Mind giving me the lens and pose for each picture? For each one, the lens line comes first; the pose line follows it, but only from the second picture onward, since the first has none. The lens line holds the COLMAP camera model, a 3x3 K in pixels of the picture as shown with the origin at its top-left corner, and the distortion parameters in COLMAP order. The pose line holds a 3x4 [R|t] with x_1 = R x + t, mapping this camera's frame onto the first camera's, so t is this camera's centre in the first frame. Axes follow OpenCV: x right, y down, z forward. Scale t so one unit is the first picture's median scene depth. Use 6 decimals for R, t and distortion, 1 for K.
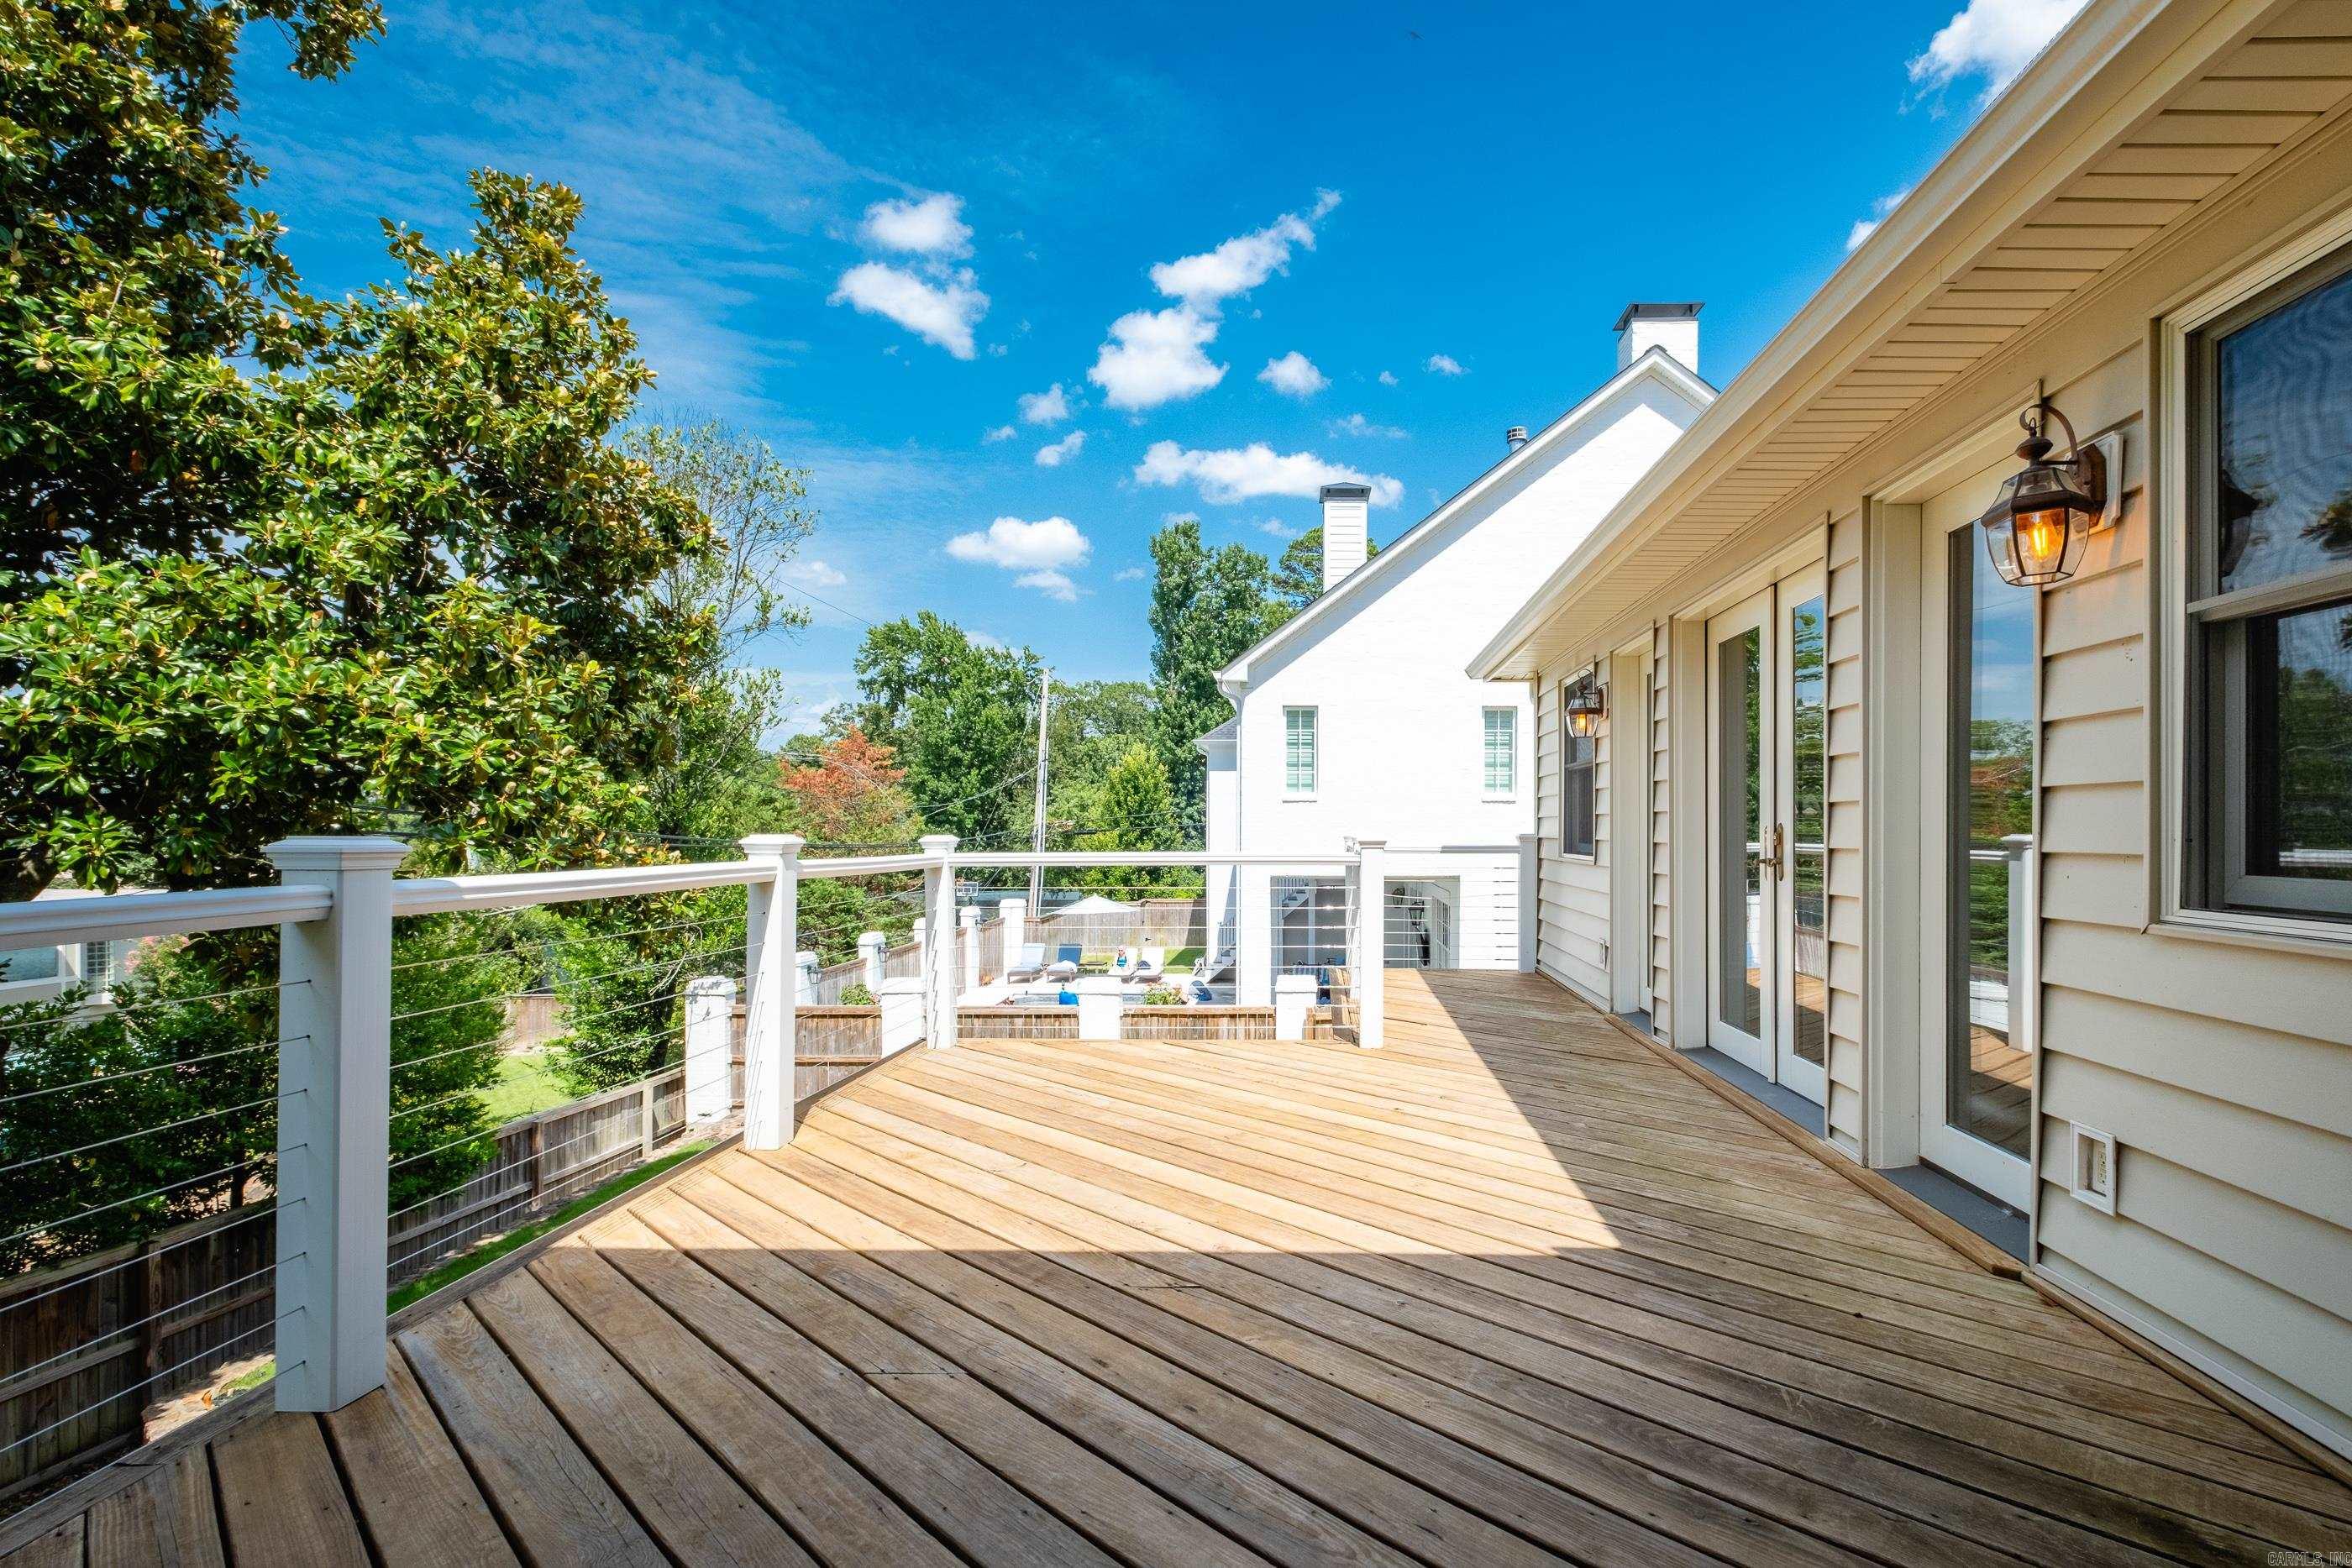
lens RADIAL K [[1019.1, 0, 1254.2], [0, 1019.1, 829.0], [0, 0, 1]] dist [-0.000087, -0.001065]
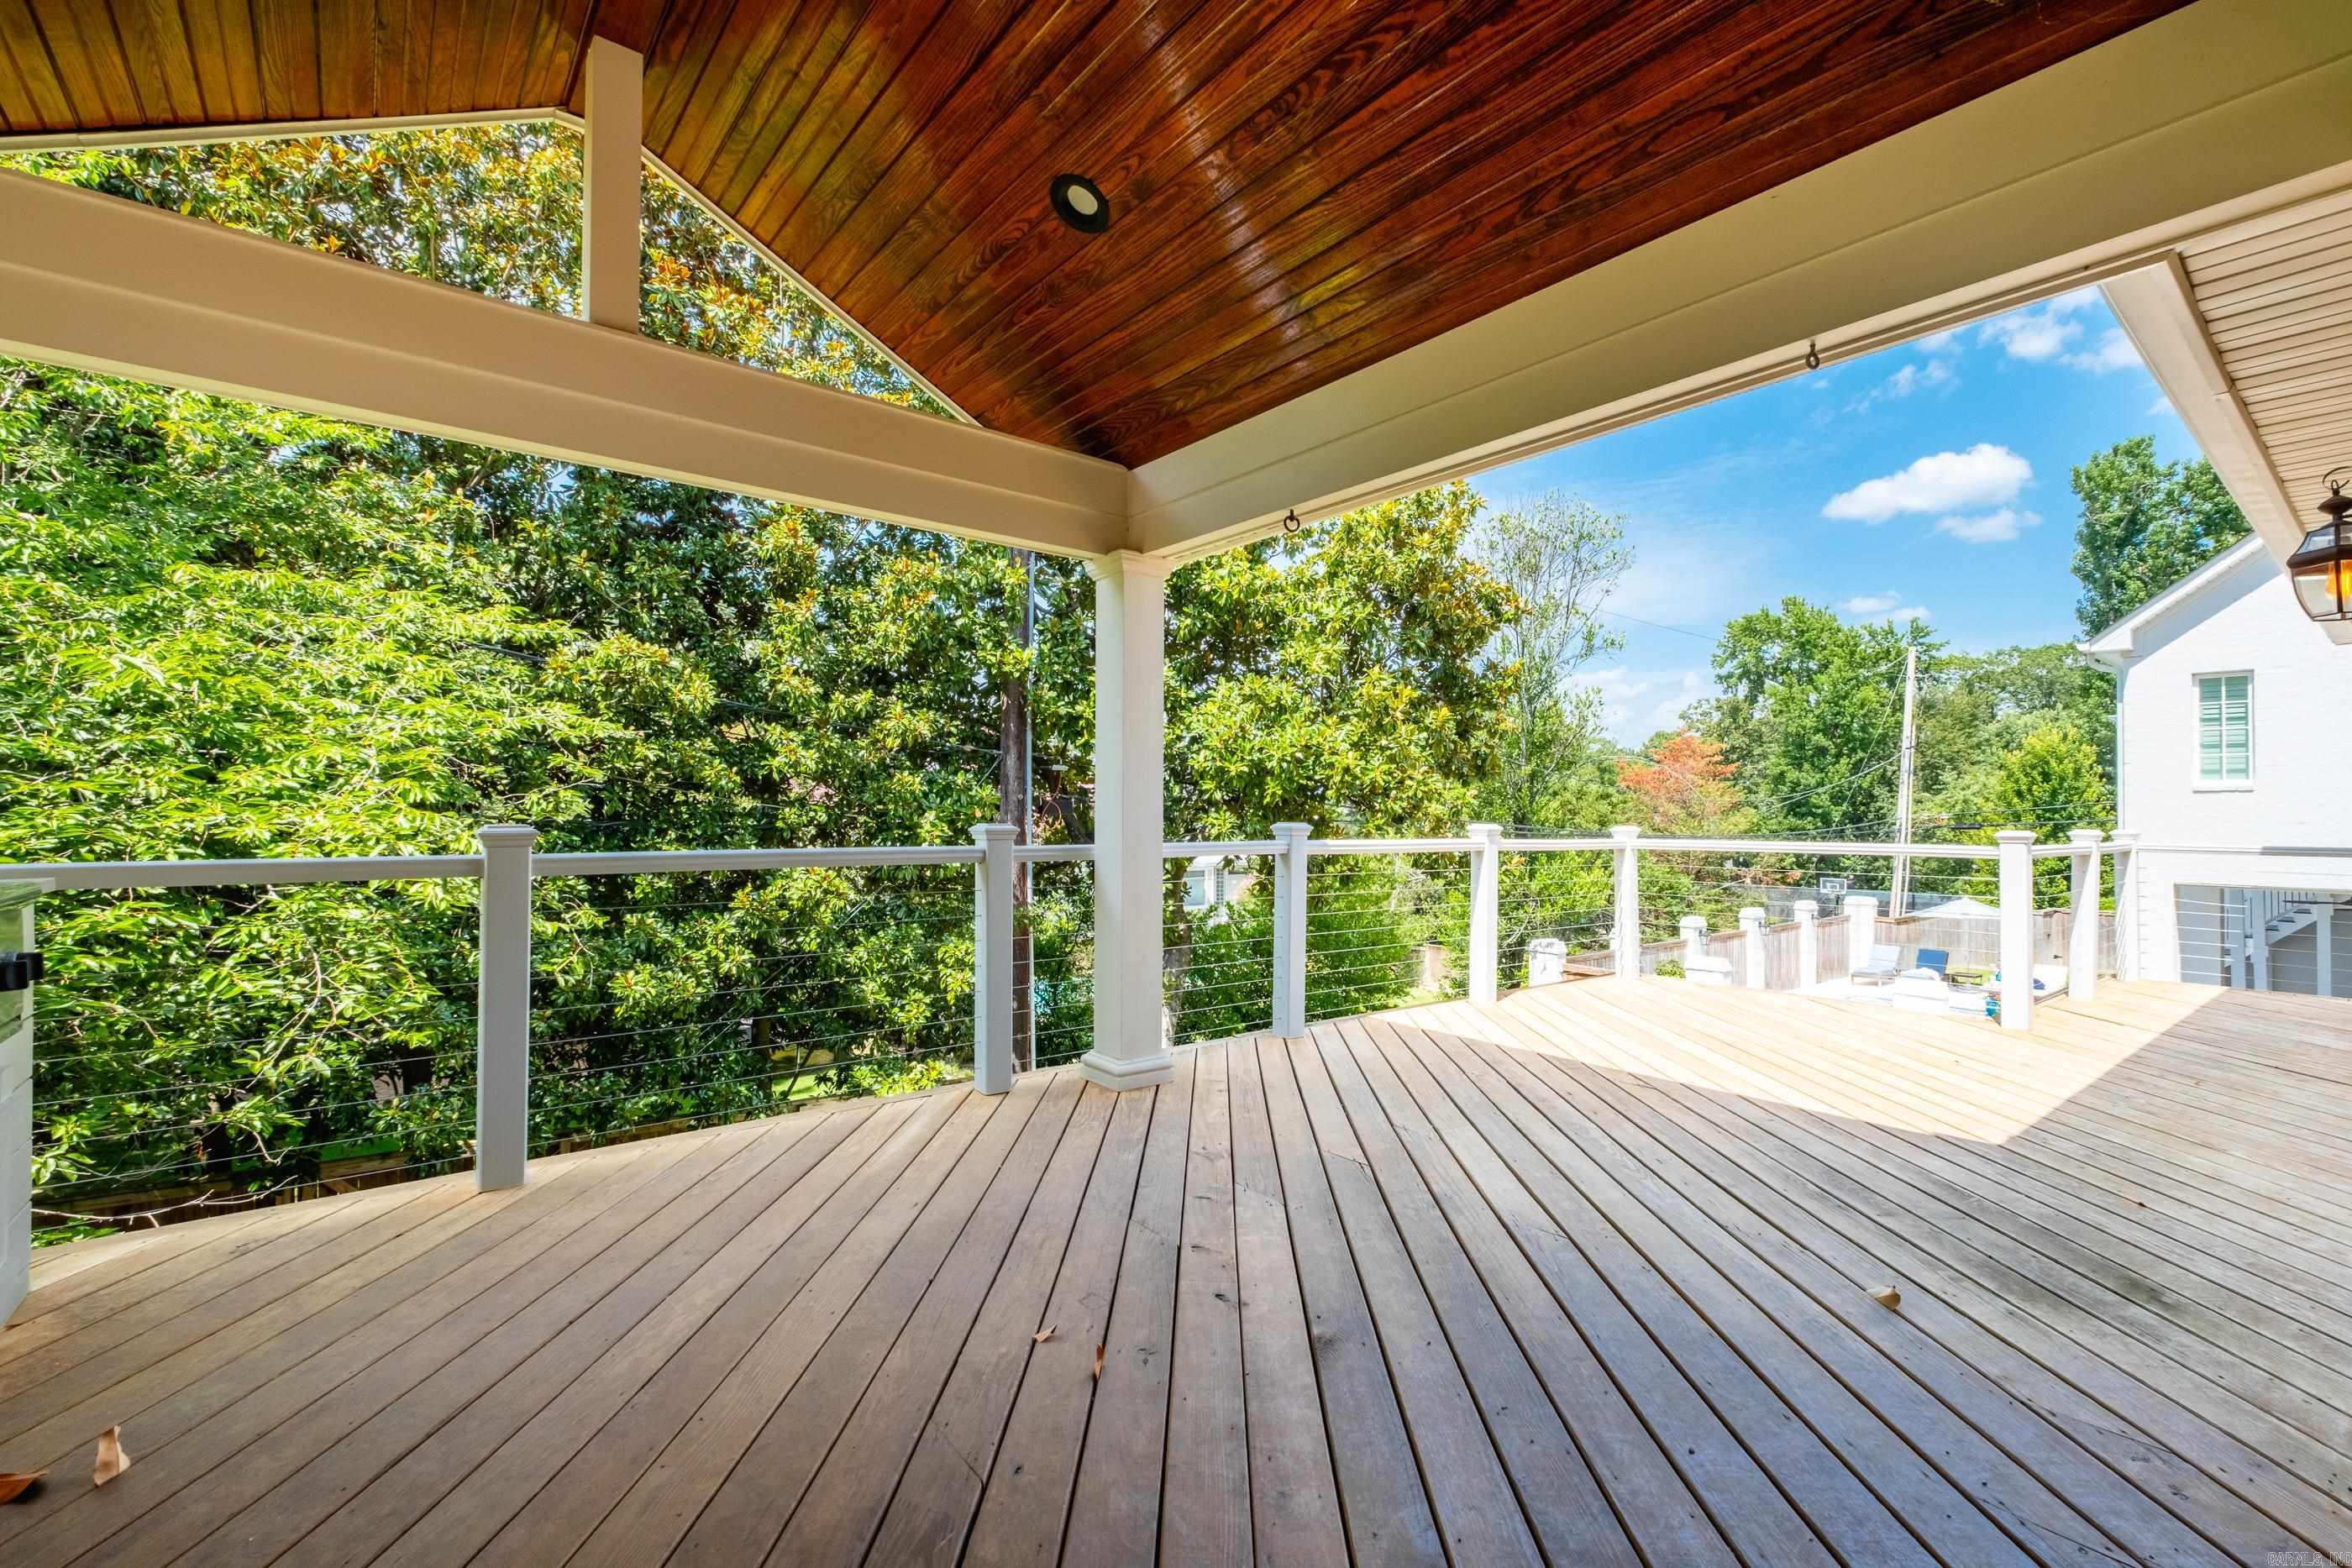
lens RADIAL K [[1019.1, 0, 1176.0], [0, 1019.1, 798.2], [0, 0, 1]] dist [-0.000087, -0.001065]
pose [[0.629704, -0.008830, -0.776785, 0.237555], [-0.008017, 0.999808, -0.017865, -0.001807], [0.776794, 0.017477, 0.629512, -0.221914]]
